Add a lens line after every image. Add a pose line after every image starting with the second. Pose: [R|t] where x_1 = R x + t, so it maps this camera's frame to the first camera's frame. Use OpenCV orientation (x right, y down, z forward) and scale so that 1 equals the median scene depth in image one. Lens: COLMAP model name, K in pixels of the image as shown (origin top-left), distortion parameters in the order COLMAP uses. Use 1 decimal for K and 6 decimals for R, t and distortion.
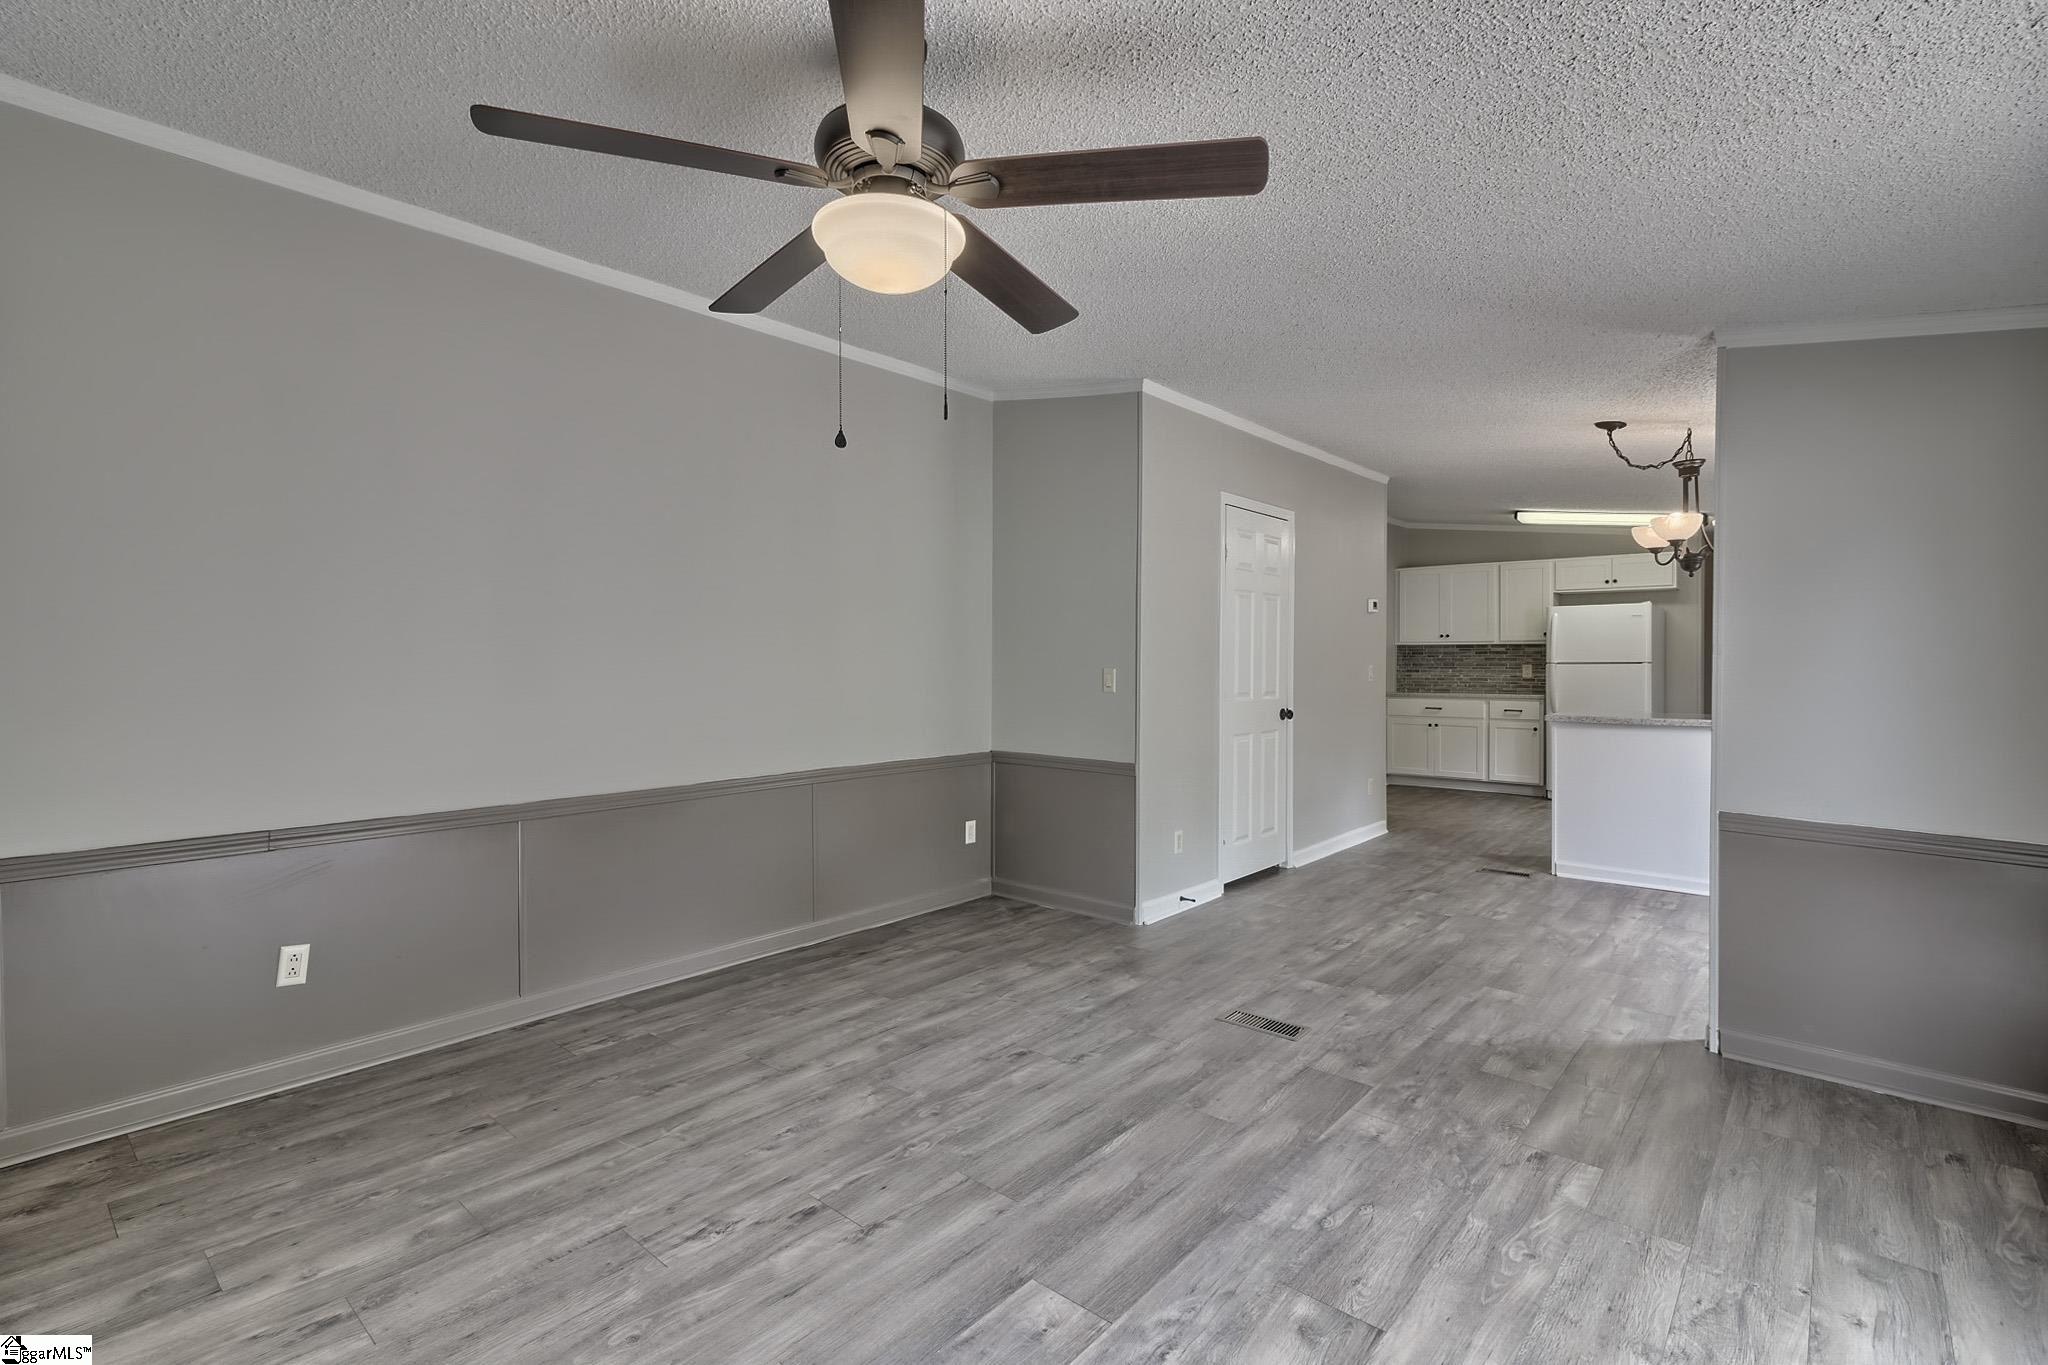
lens RADIAL K [[962.1, 0, 997.0], [0, 962.1, 654.9], [0, 0, 1]] dist [-0.003669, 0.000005]
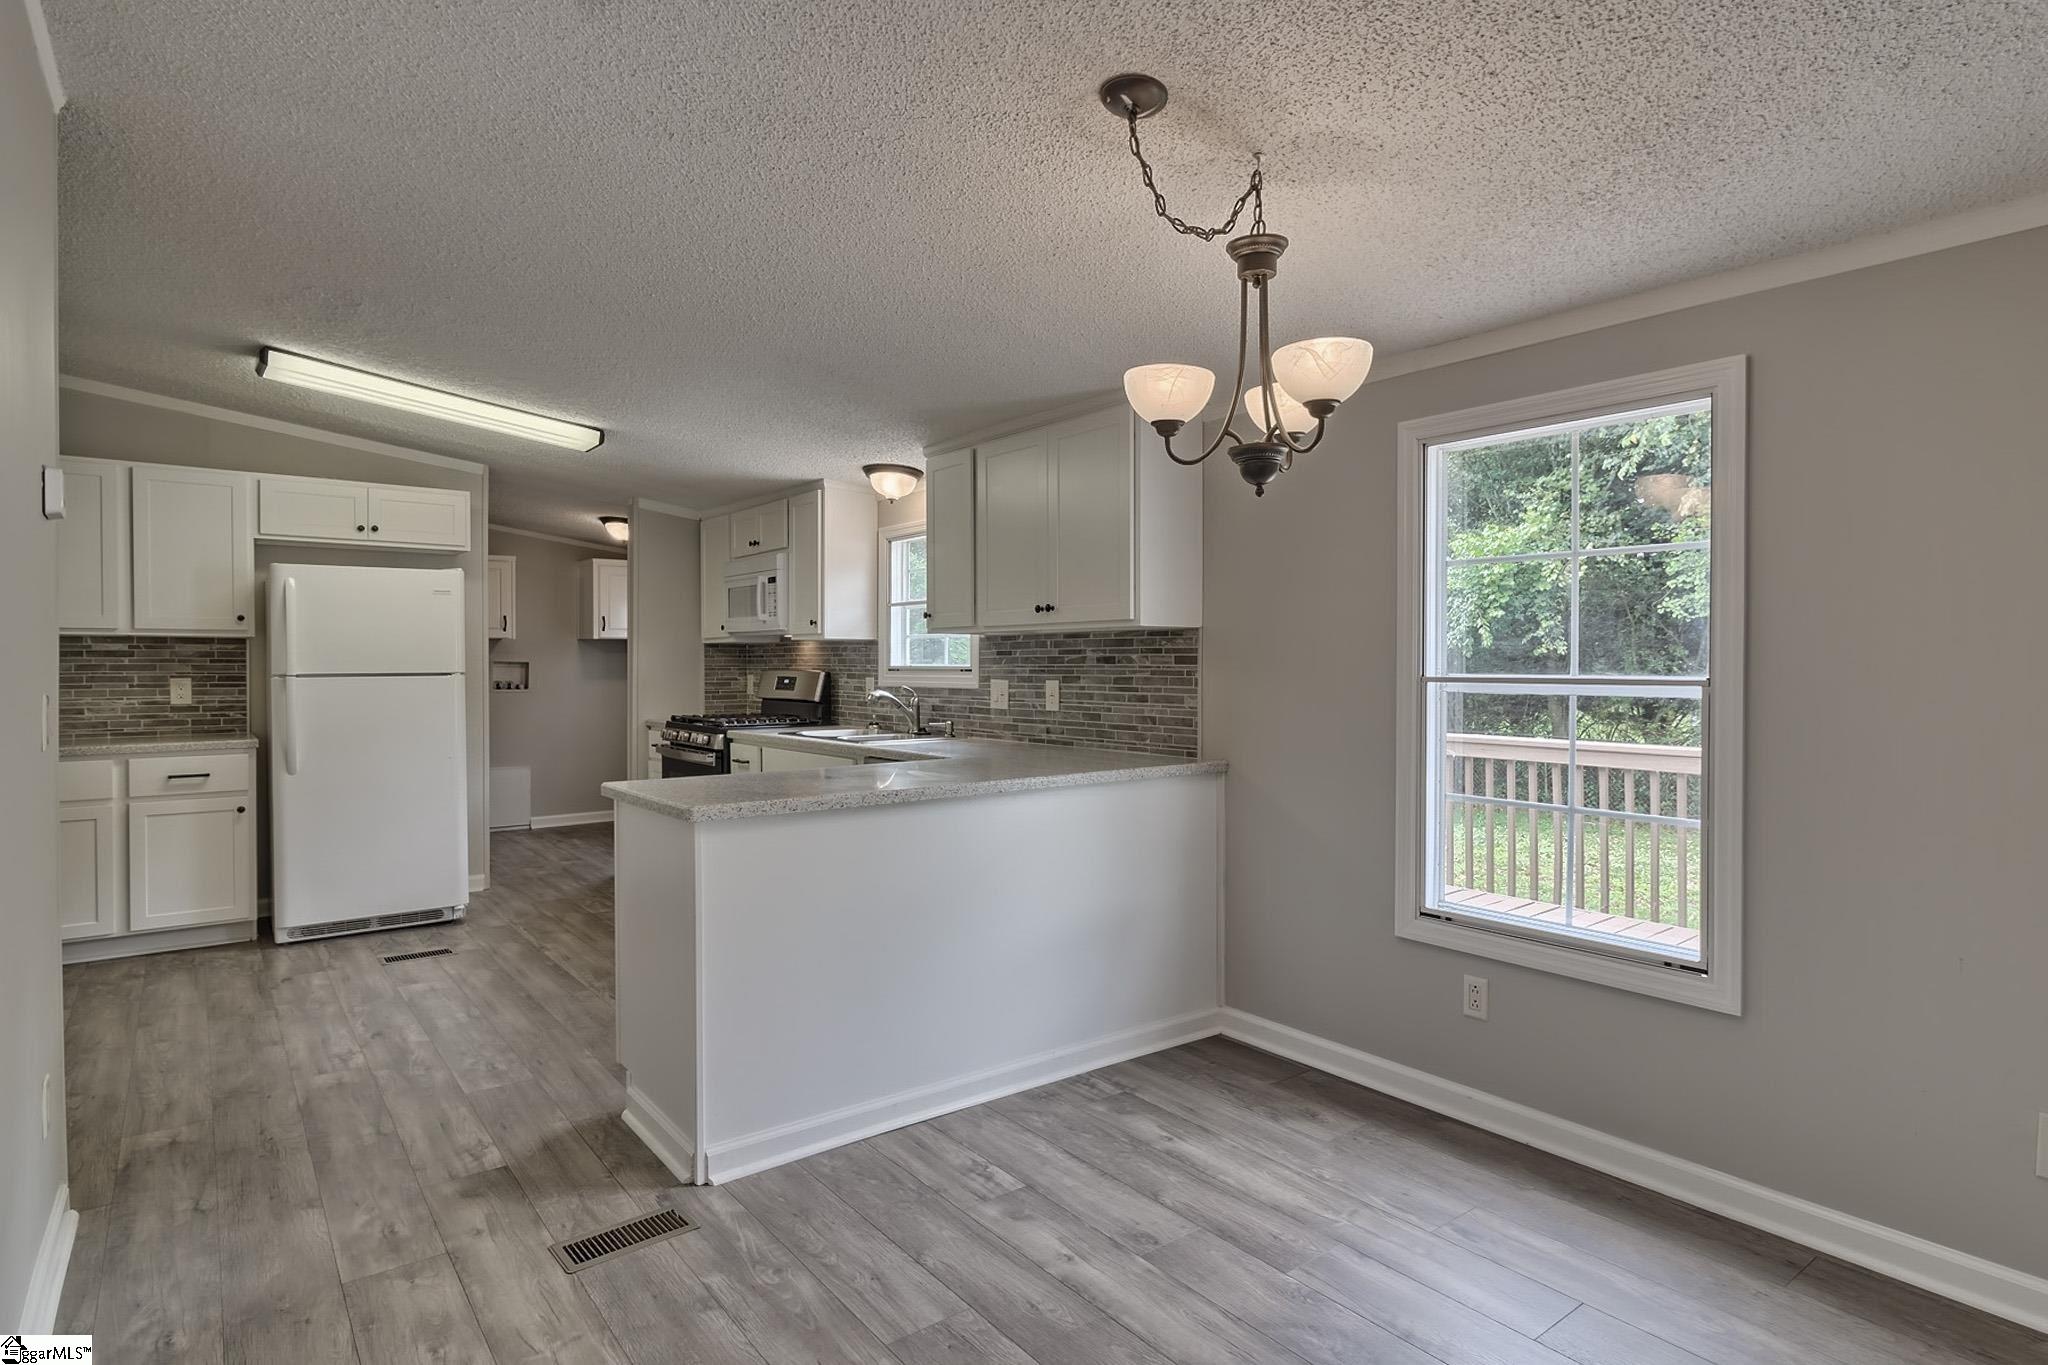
lens RADIAL K [[1029.5, 0, 1012.9], [0, 1029.5, 687.3], [0, 0, 1]] dist [-0.004818, -0.000985]
pose [[0.176167, -0.025681, 0.984025, 0.314021], [-0.003071, 0.999640, 0.026638, -0.002240], [-0.984356, -0.007715, 0.176024, 1.471769]]
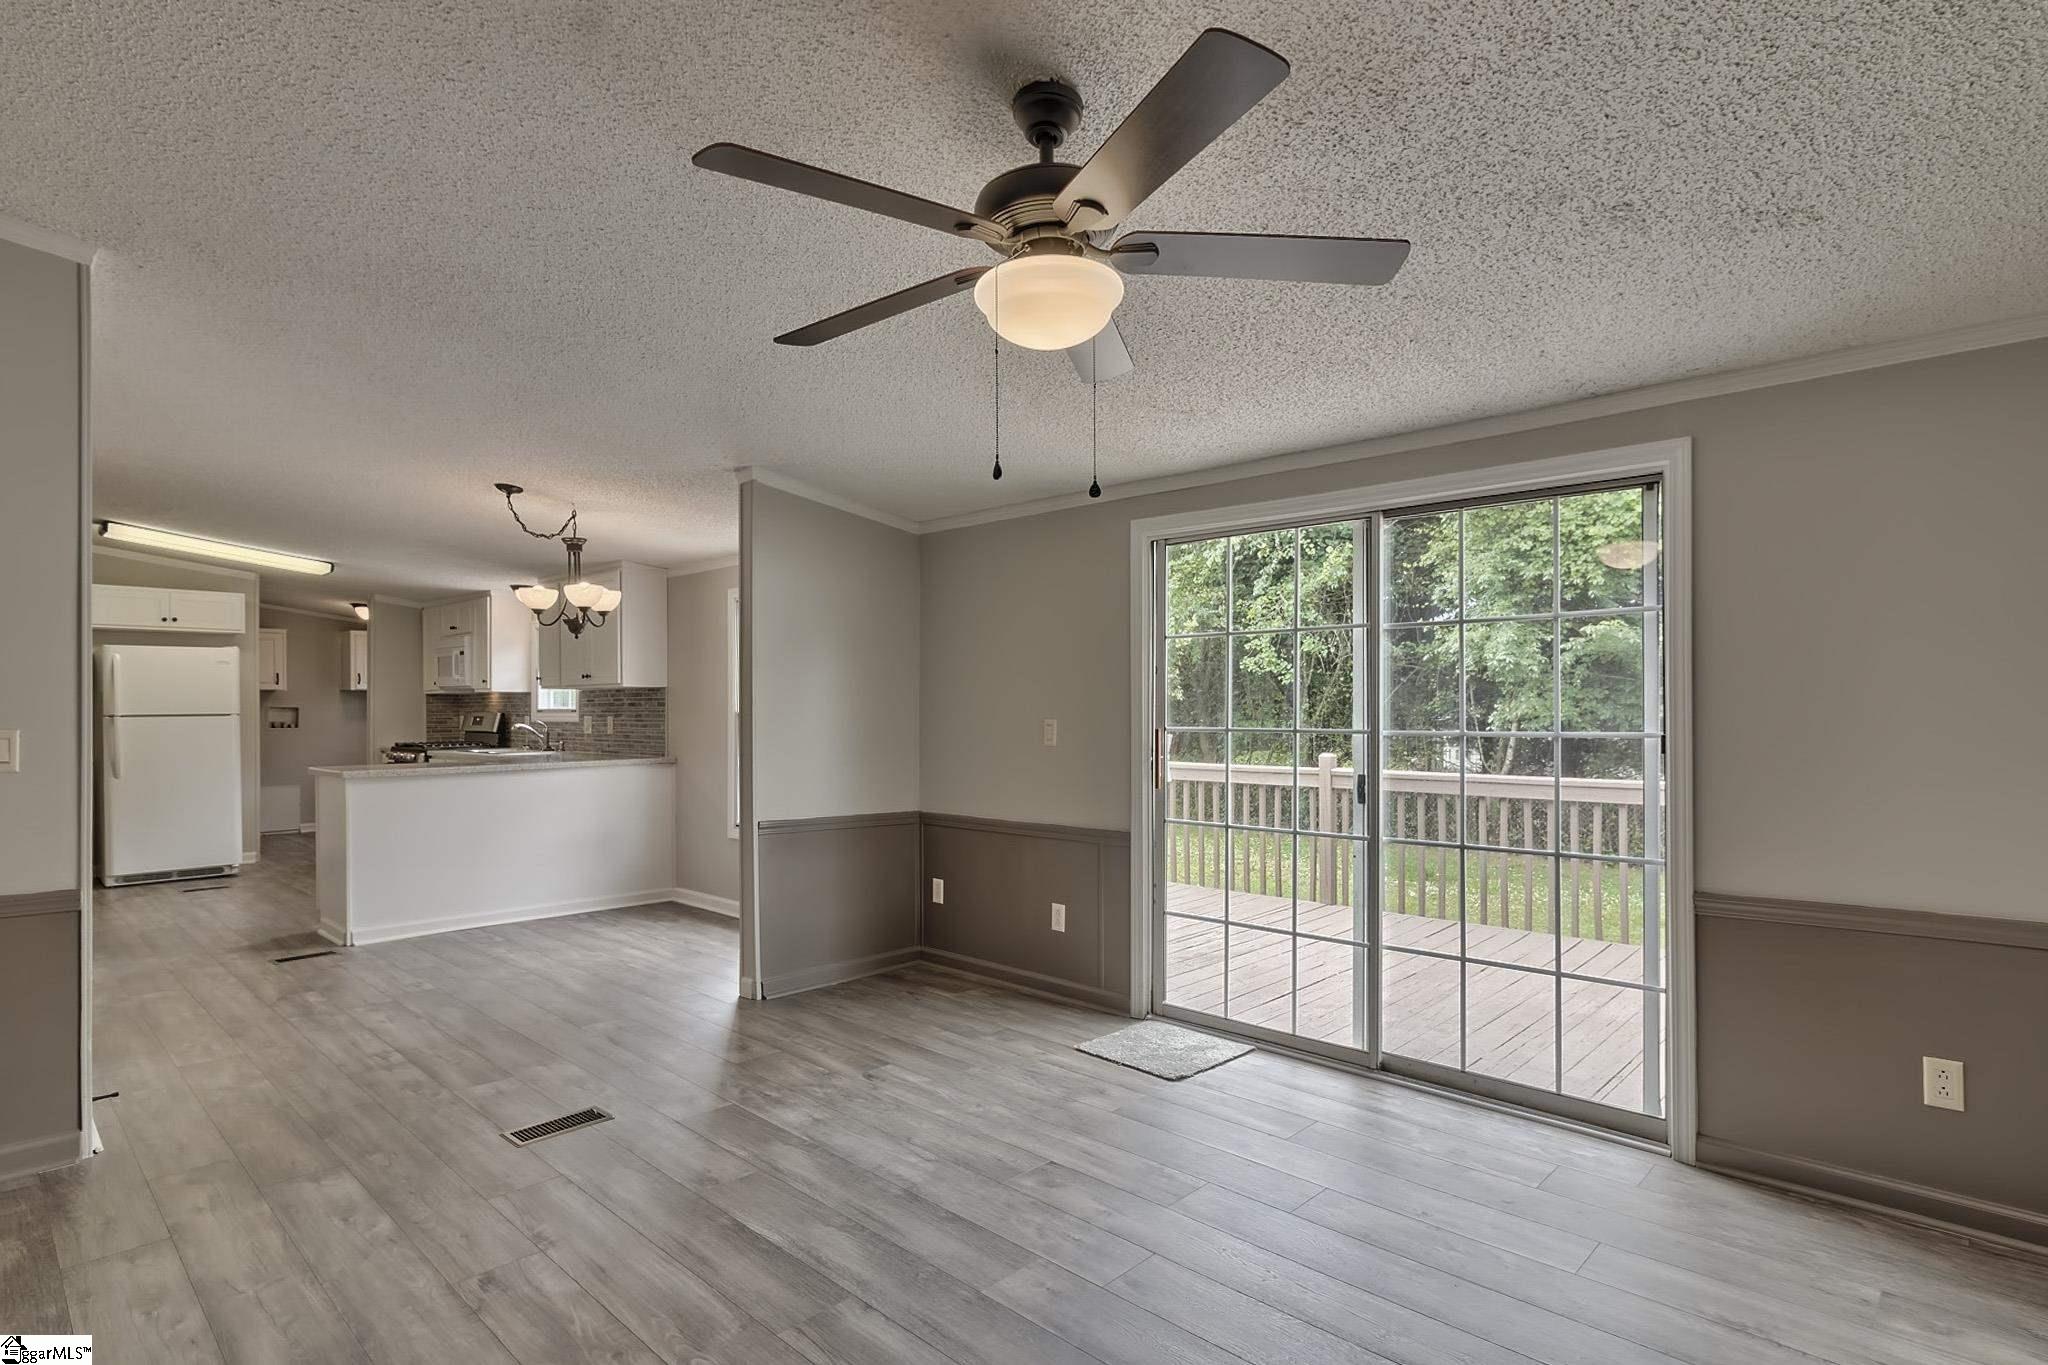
lens RADIAL K [[1029.5, 0, 1034.9], [0, 1029.5, 718.1], [0, 0, 1]] dist [-0.004818, -0.000985]
pose [[0.022907, -0.013401, 0.999648, -0.717674], [-0.000075, 0.999910, 0.013406, -0.003462], [-0.999738, -0.000382, 0.022904, 0.596311]]
